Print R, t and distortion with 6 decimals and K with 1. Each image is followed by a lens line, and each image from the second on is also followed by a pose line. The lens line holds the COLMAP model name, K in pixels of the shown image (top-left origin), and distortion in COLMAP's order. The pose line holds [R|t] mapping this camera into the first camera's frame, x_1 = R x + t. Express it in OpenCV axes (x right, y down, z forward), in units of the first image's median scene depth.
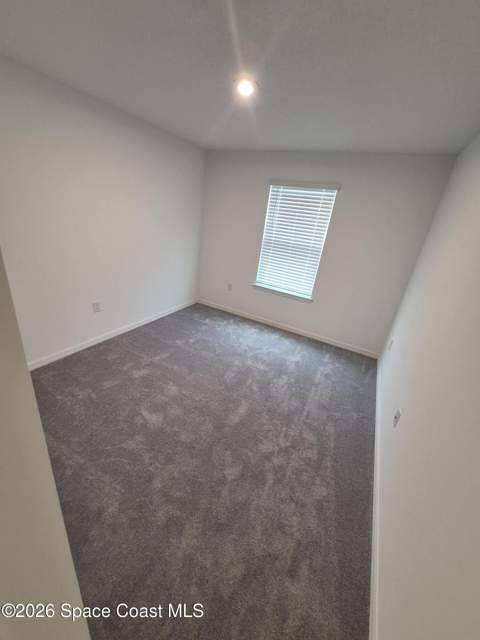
lens RADIAL K [[254.8, 0, 235.5], [0, 254.8, 319.2], [0, 0, 1]] dist [-0.000234, 0.000039]
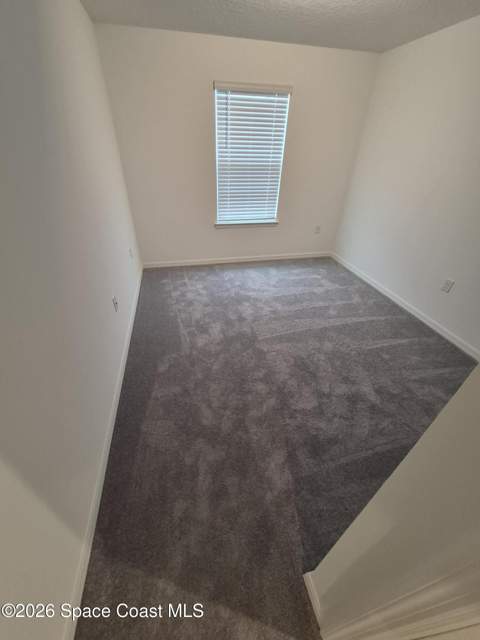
lens RADIAL K [[254.8, 0, 235.5], [0, 254.8, 319.2], [0, 0, 1]] dist [-0.000234, 0.000039]
pose [[0.750289, -0.463388, 0.471527, -0.499713], [0.312350, 0.877077, 0.364930, -0.164853], [-0.582670, -0.126521, 0.802800, 0.231995]]
